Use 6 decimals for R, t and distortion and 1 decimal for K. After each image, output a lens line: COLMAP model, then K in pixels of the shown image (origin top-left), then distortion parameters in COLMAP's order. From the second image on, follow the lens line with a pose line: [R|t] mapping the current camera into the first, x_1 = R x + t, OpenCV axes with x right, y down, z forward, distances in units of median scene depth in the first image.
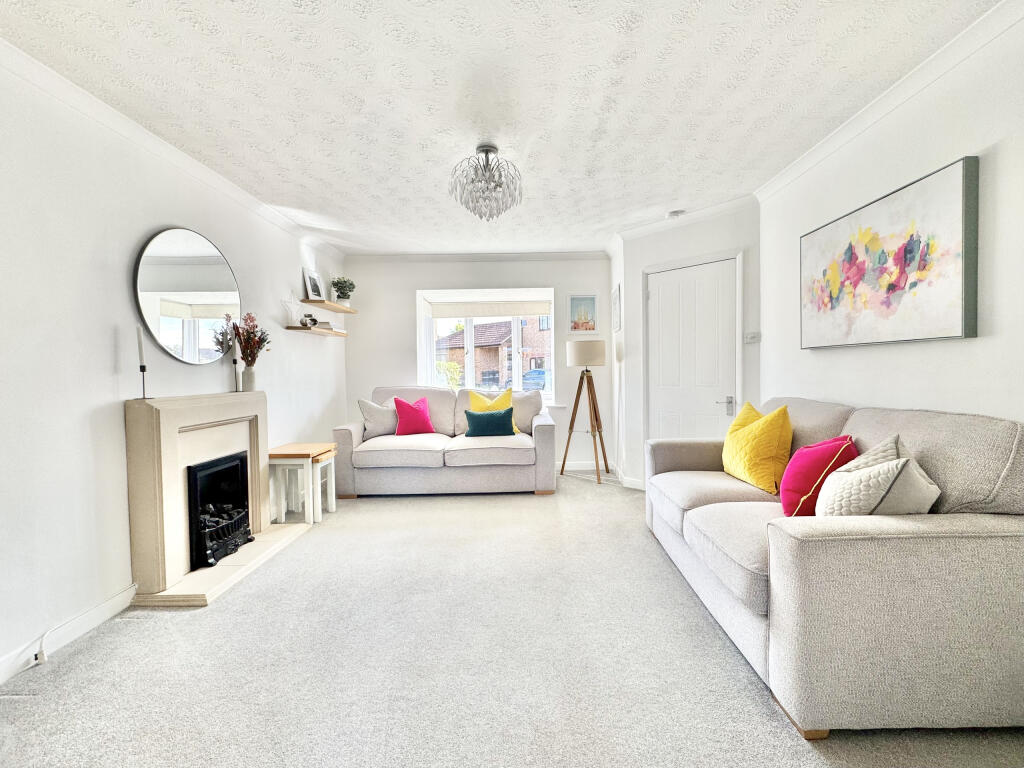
lens RADIAL K [[409.0, 0, 525.0], [0, 409.0, 382.3], [0, 0, 1]] dist [-0.001895, 0.000070]
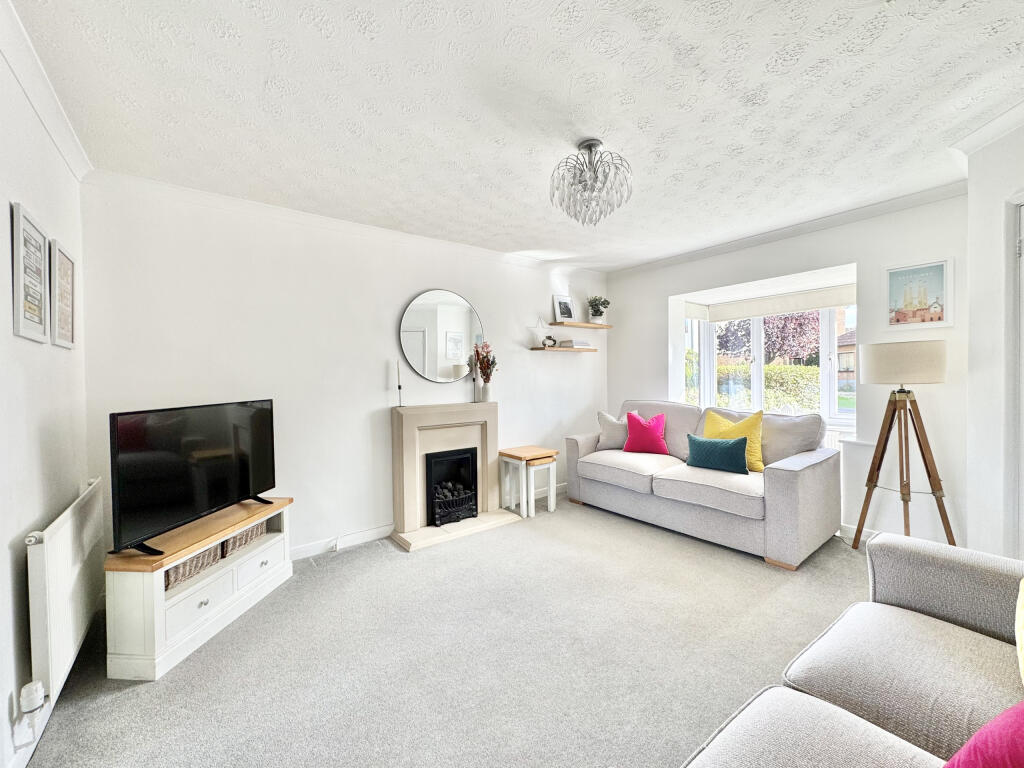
lens RADIAL K [[409.0, 0, 529.6], [0, 409.0, 382.5], [0, 0, 1]] dist [-0.001895, 0.000070]
pose [[0.625364, 0.018452, -0.780115, 0.366947], [-0.020340, 0.999766, 0.007342, -0.044882], [0.780068, 0.011277, 0.625593, 0.252875]]
